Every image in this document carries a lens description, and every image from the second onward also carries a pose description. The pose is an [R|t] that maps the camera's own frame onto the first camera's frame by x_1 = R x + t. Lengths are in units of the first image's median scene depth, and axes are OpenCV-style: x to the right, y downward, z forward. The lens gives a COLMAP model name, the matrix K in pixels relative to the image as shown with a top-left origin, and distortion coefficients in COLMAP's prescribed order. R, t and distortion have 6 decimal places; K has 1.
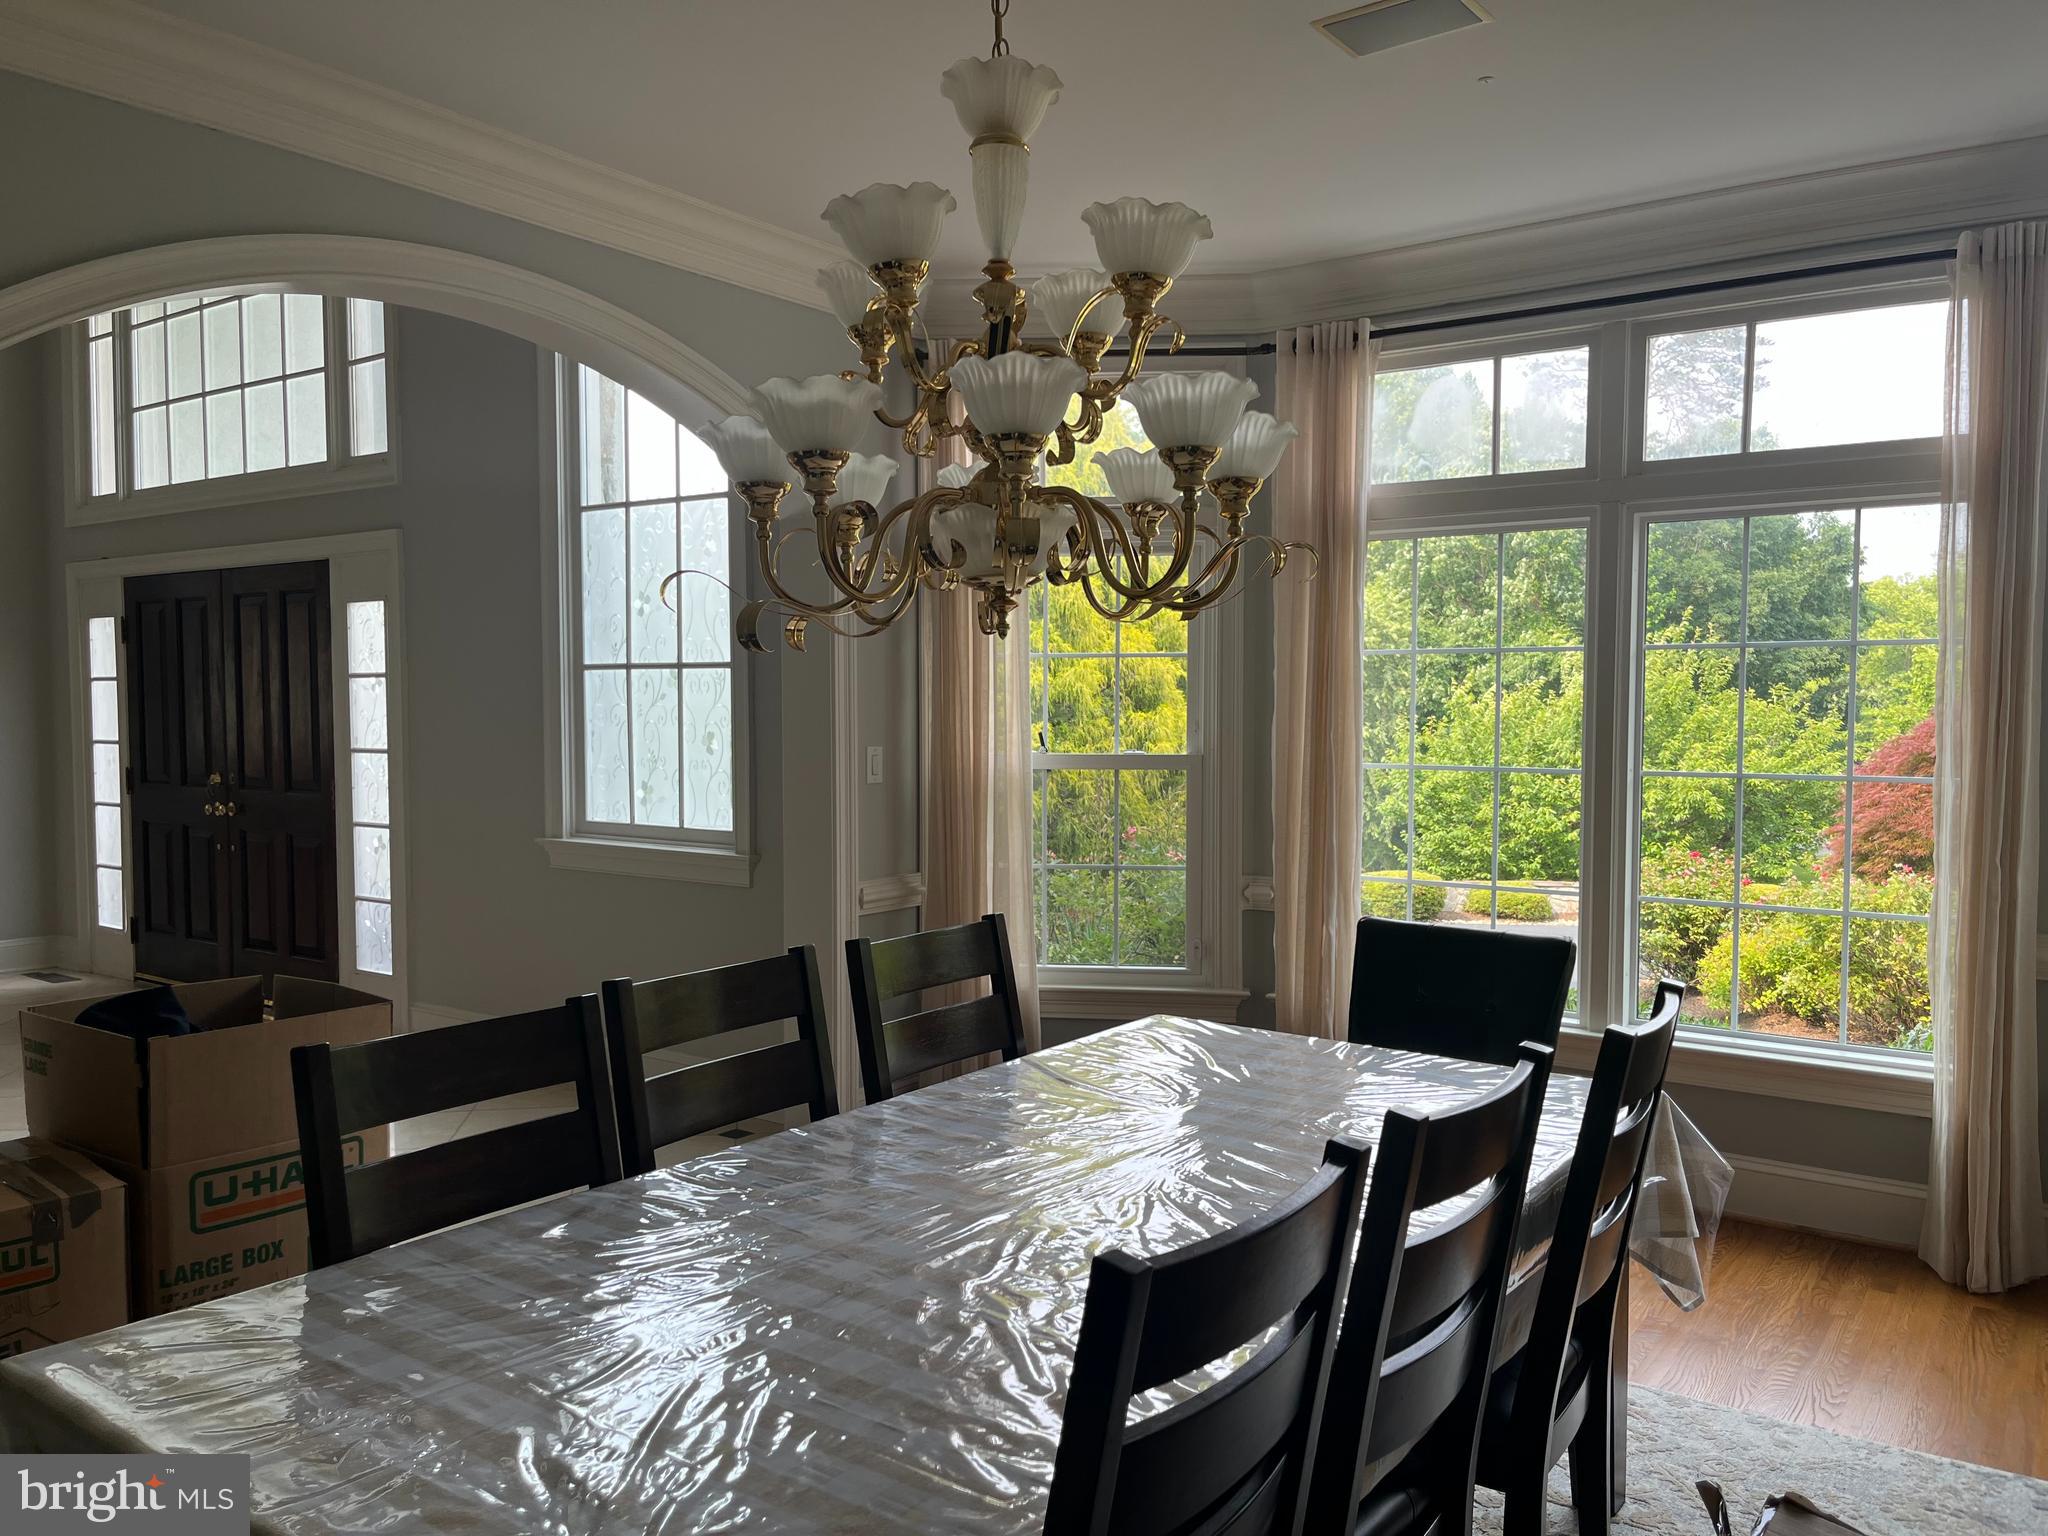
lens RADIAL K [[1526.2, 0, 1024.0], [0, 1526.2, 768.0], [0, 0, 1]] dist [0.056643, -0.059756]
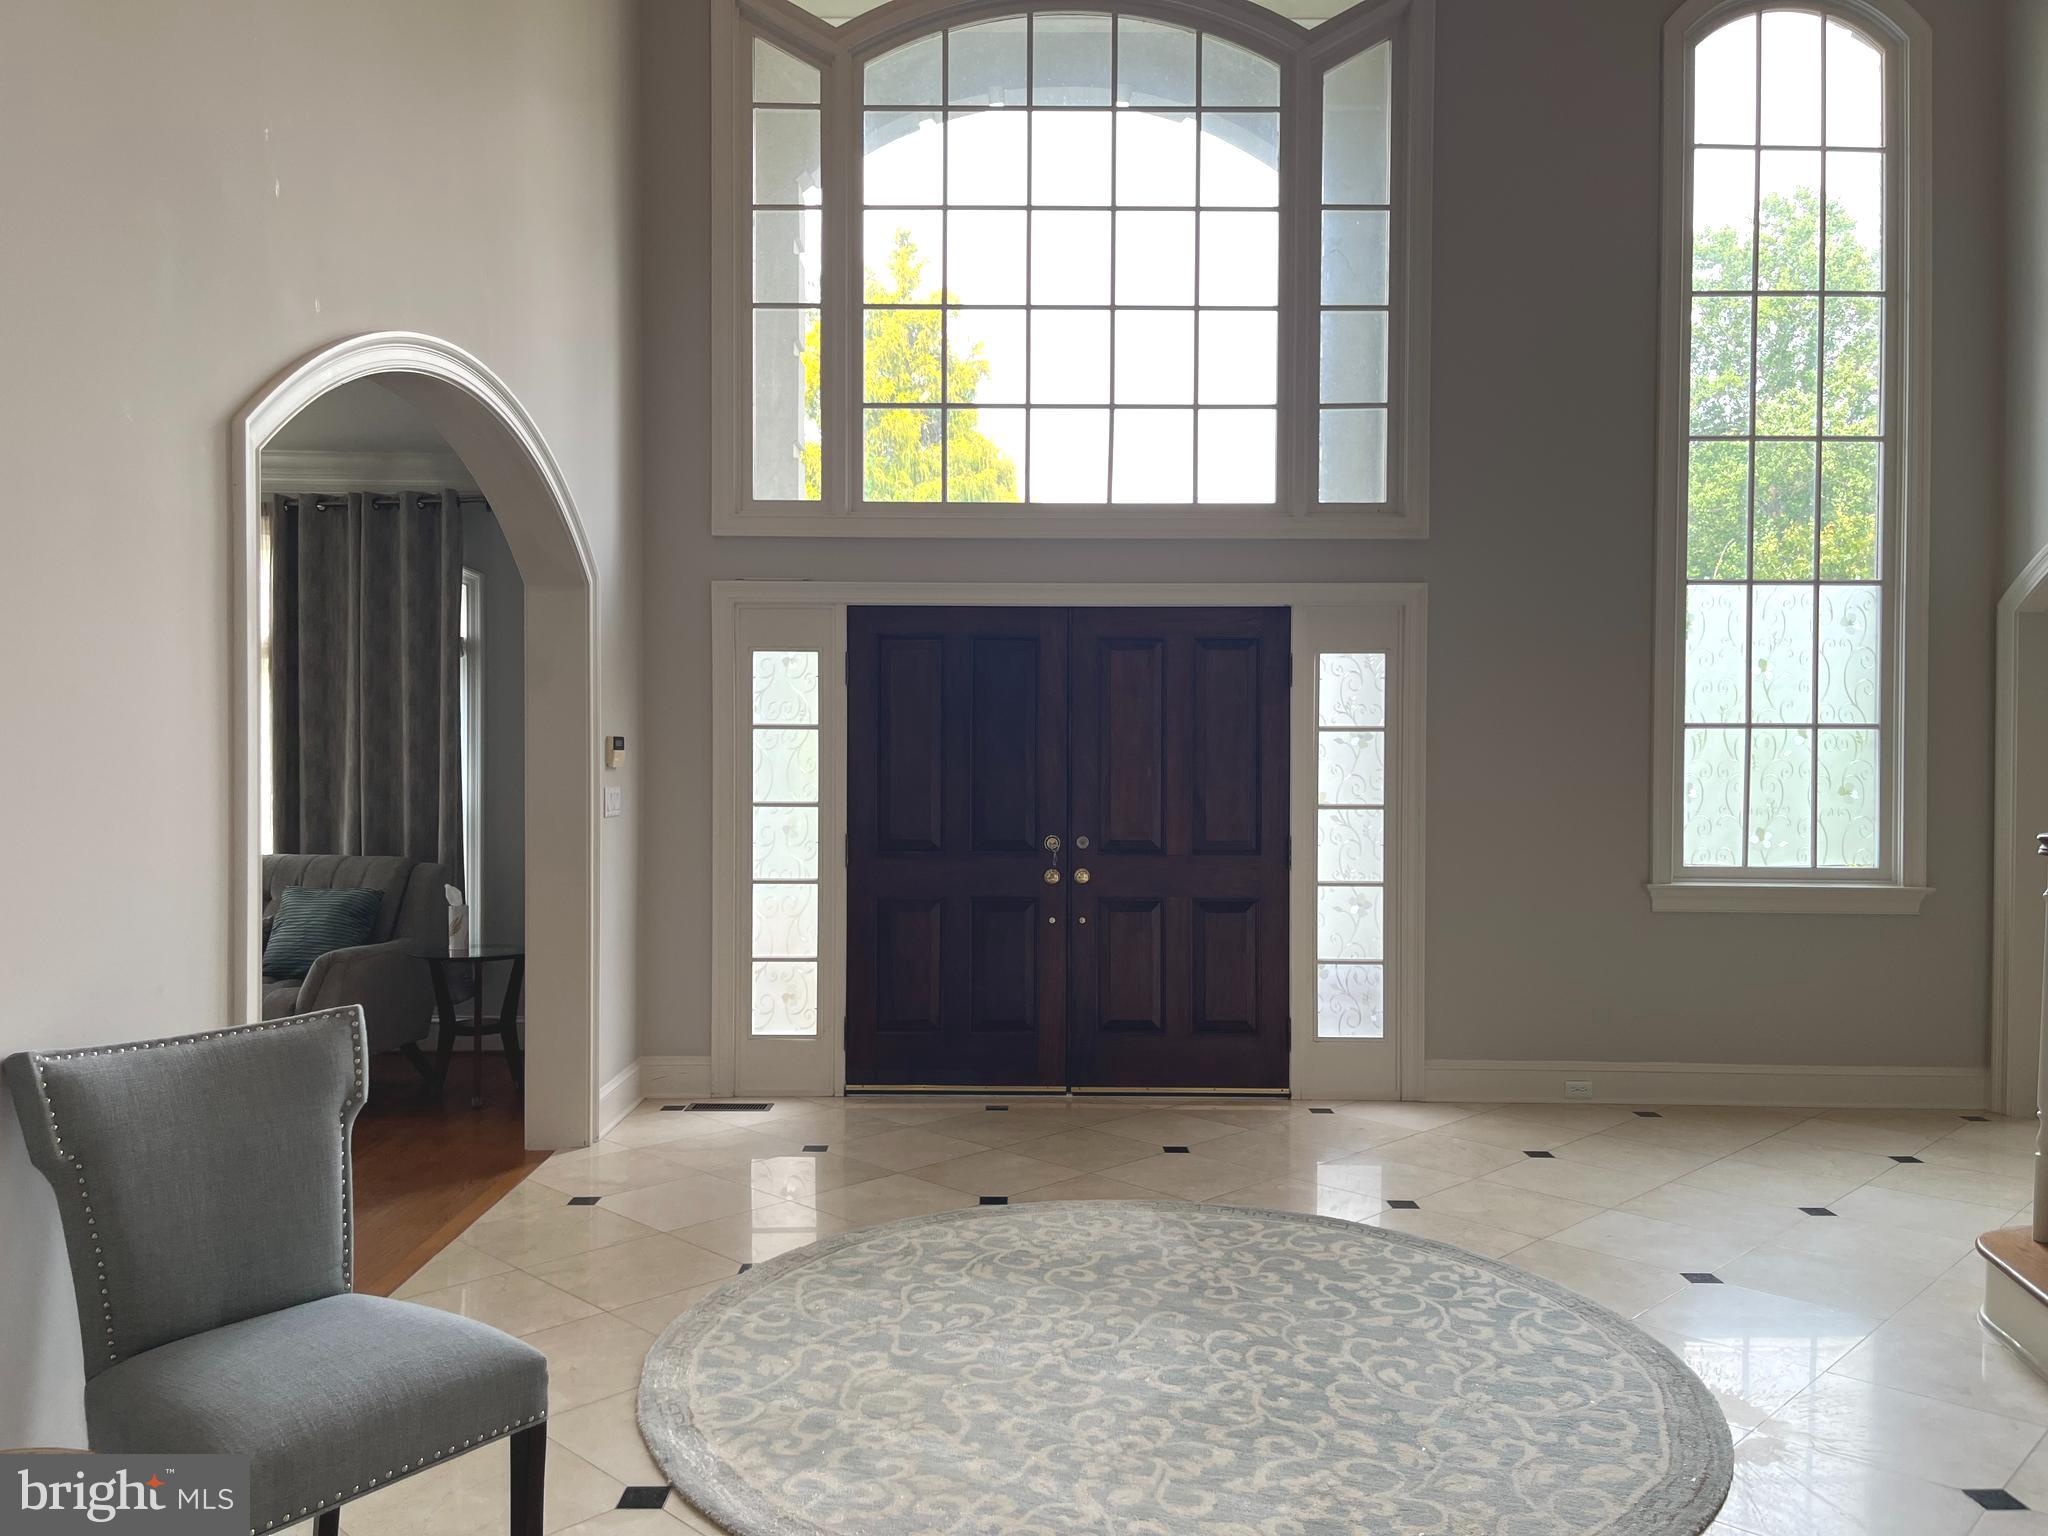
lens RADIAL K [[1526.2, 0, 1024.0], [0, 1526.2, 768.0], [0, 0, 1]] dist [0.056643, -0.059756]
pose [[0.822302, -0.002263, 0.569046, -0.963532], [0.021913, 0.999376, -0.027692, -0.011502], [-0.568629, 0.035241, 0.821839, 0.273023]]
